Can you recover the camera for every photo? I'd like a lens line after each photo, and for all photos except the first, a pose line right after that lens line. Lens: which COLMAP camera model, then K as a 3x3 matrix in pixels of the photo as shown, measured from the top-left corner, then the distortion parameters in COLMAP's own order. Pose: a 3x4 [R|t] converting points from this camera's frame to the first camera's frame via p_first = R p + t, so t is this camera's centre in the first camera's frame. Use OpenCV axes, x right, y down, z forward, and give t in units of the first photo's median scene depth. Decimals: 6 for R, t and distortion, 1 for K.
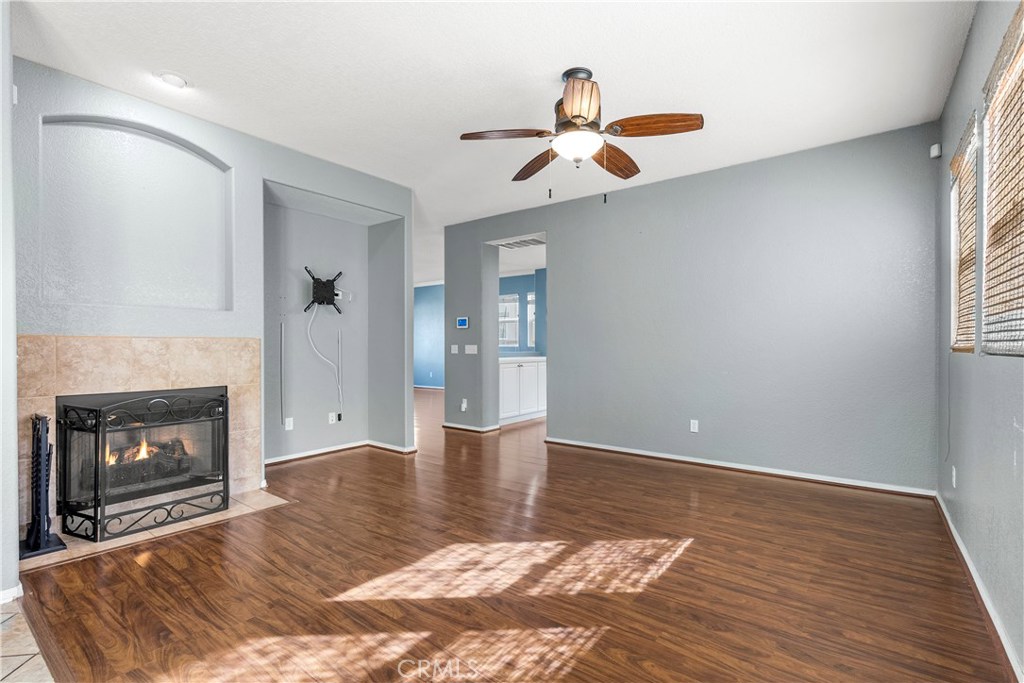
lens RADIAL K [[466.5, 0, 518.7], [0, 466.5, 343.0], [0, 0, 1]] dist [-0.011113, 0.000260]
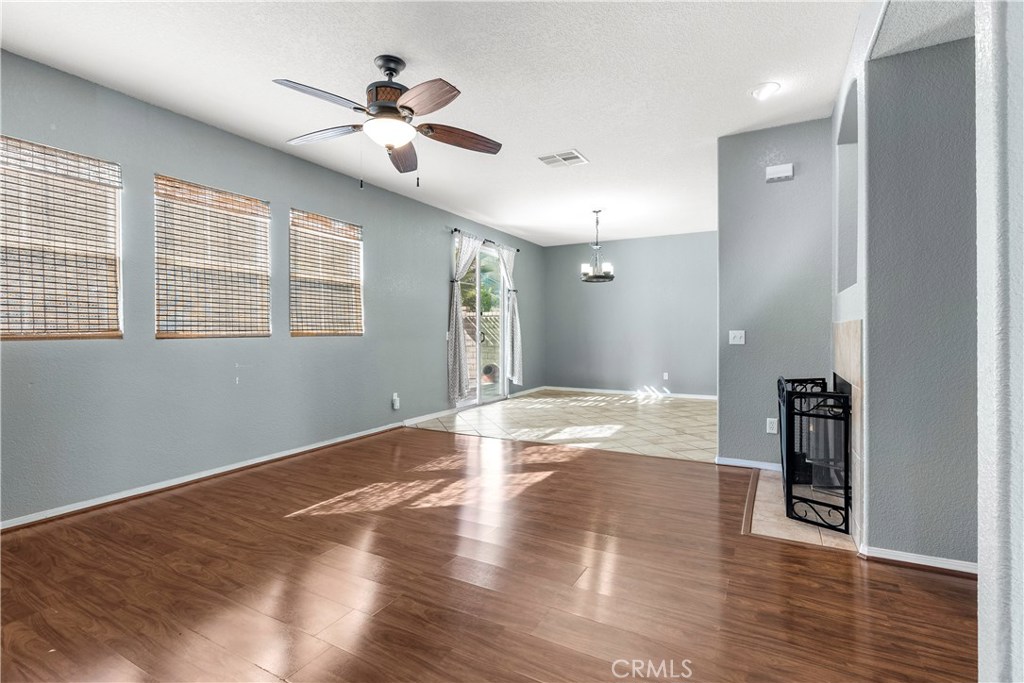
lens RADIAL K [[466.5, 0, 512.4], [0, 466.5, 337.5], [0, 0, 1]] dist [-0.011113, 0.000260]
pose [[-0.989080, 0.007447, -0.147191, 0.018462], [0.006129, 0.999937, 0.009409, 0.009829], [0.147252, 0.008404, -0.989063, 2.394979]]
